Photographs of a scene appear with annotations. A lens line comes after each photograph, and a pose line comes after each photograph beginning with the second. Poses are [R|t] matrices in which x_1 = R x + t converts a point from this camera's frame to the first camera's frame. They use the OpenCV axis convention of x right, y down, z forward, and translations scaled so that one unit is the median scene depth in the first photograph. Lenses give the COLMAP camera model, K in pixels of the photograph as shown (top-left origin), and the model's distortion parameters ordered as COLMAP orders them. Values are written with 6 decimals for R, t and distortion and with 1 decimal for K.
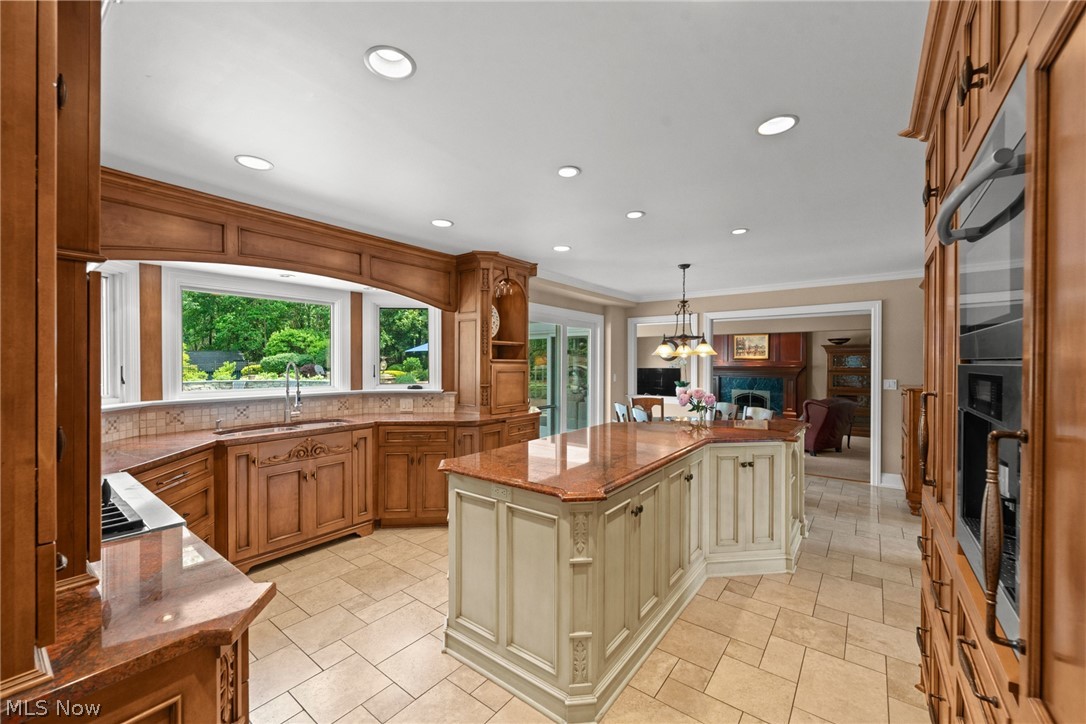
lens RADIAL K [[428.8, 0, 542.3], [0, 428.8, 365.7], [0, 0, 1]] dist [0.002473, 0.000138]
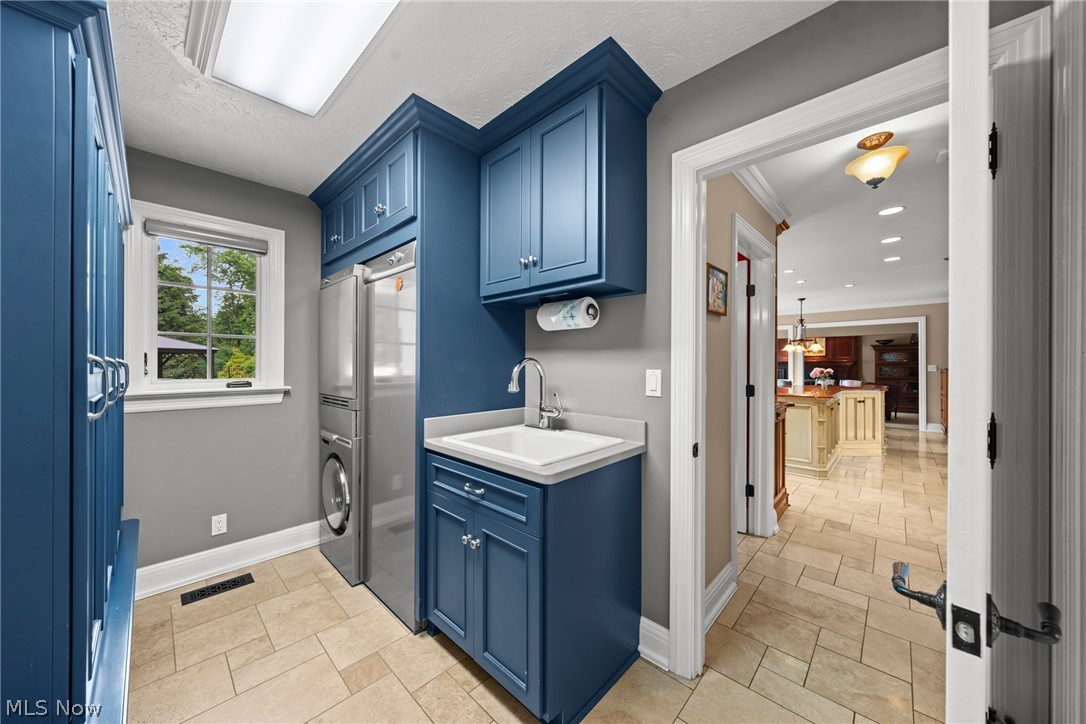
lens RADIAL K [[386.5, 0, 540.9], [0, 386.5, 365.8], [0, 0, 1]] dist [-0.000966, -0.000123]
pose [[0.995480, -0.008430, -0.094599, -0.524526], [0.007661, 0.999935, -0.008481, 0.038134], [0.094665, 0.007718, 0.995479, -0.591848]]
